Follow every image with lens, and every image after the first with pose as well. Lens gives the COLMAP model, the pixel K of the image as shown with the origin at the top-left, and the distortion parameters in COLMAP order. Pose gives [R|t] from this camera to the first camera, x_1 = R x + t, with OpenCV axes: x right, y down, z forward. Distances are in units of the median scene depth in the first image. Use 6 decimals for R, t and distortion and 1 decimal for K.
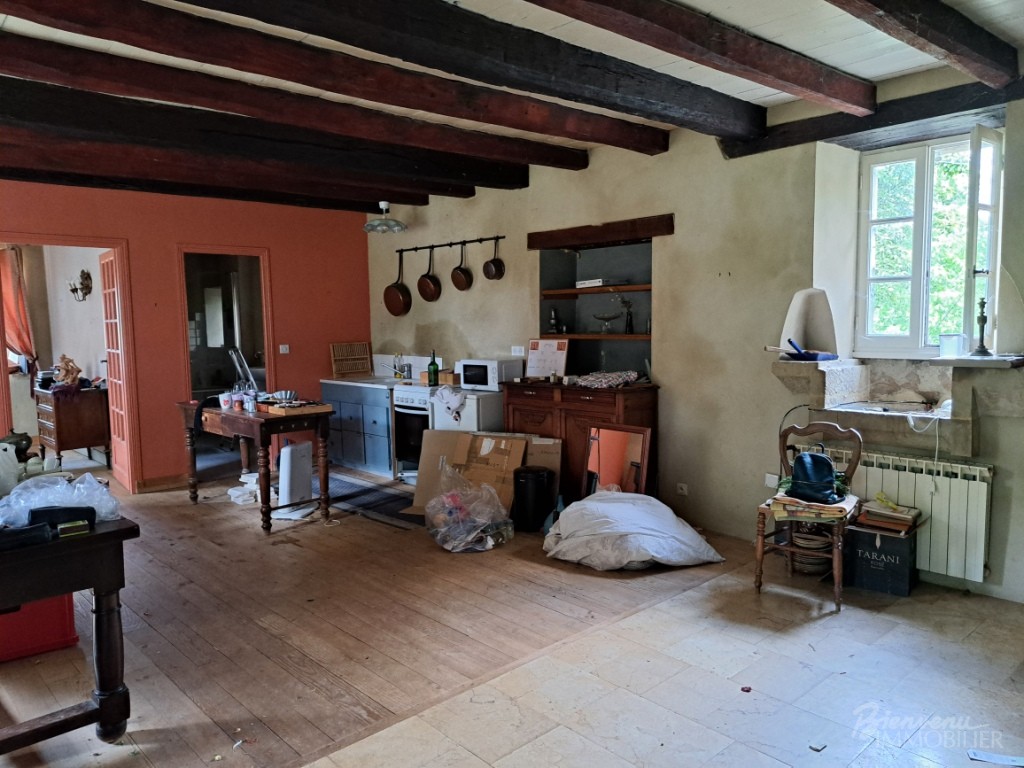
lens RADIAL K [[760.7, 0, 511.6], [0, 760.7, 385.7], [0, 0, 1]] dist [0.000853, -0.000606]
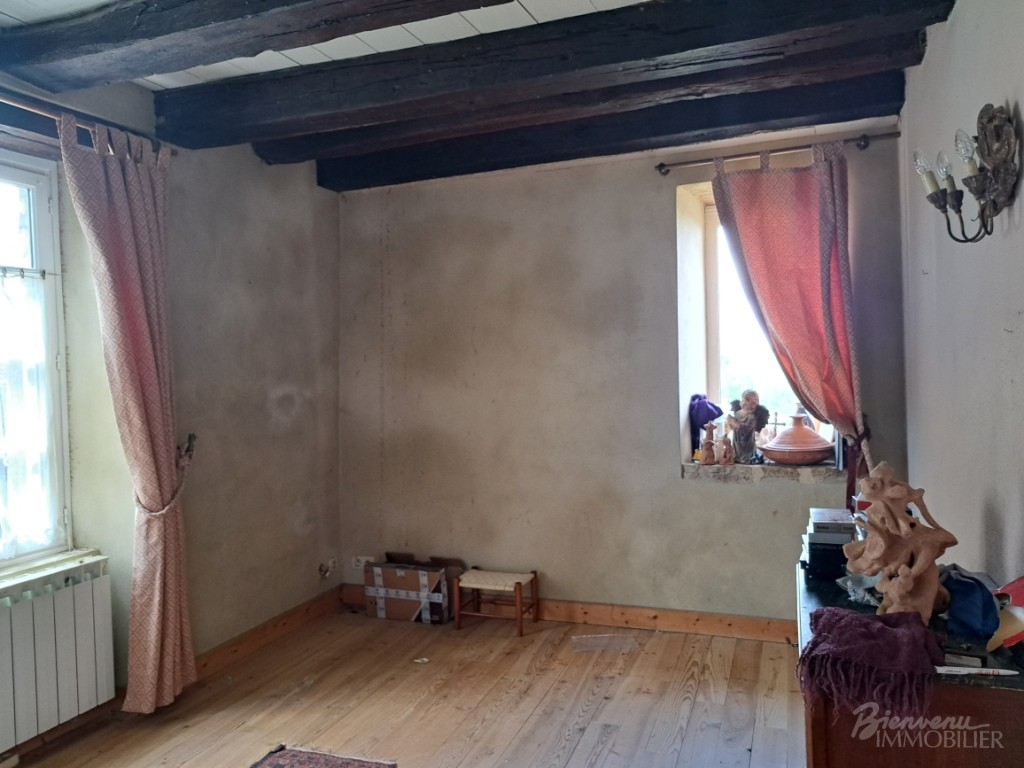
lens RADIAL K [[760.7, 0, 512.3], [0, 760.7, 382.0], [0, 0, 1]] dist [0.000853, -0.000606]
pose [[0.459095, 0.023852, -0.888067, -0.388497], [-0.061365, 0.998103, -0.004916, -0.053754], [0.886265, 0.056753, 0.459688, 0.708137]]
